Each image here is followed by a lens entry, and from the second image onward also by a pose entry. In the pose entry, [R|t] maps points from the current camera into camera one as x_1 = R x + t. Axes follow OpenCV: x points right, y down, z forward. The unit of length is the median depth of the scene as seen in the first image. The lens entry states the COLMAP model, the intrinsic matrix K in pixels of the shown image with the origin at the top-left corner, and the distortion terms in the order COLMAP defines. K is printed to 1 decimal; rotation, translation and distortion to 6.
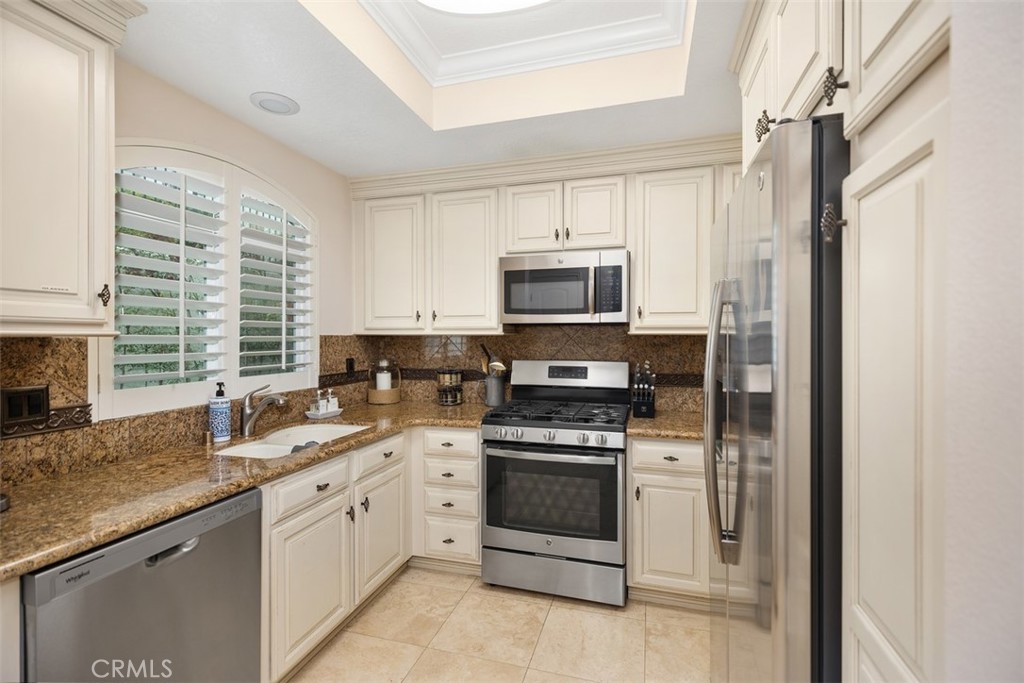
lens RADIAL K [[468.0, 0, 510.5], [0, 468.0, 338.4], [0, 0, 1]] dist [0.003002, 0.000357]
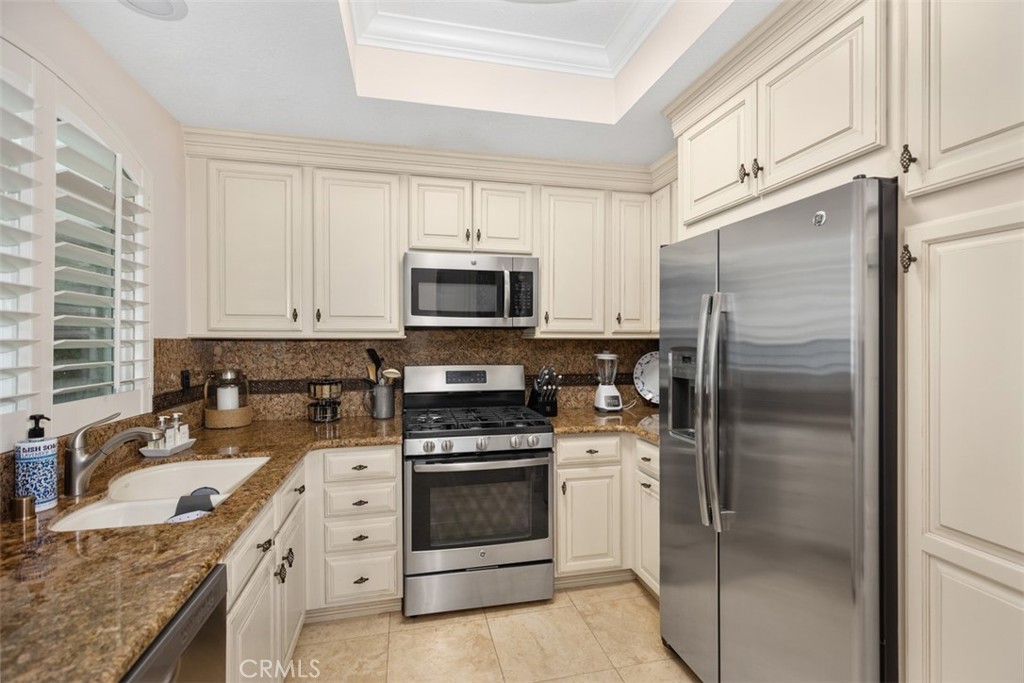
lens RADIAL K [[468.0, 0, 515.1], [0, 468.0, 340.9], [0, 0, 1]] dist [0.003002, 0.000357]
pose [[0.865467, -0.001008, 0.500965, -0.314185], [0.001377, 0.999999, -0.000368, -0.002289], [-0.500965, 0.001008, 0.865467, 0.120702]]
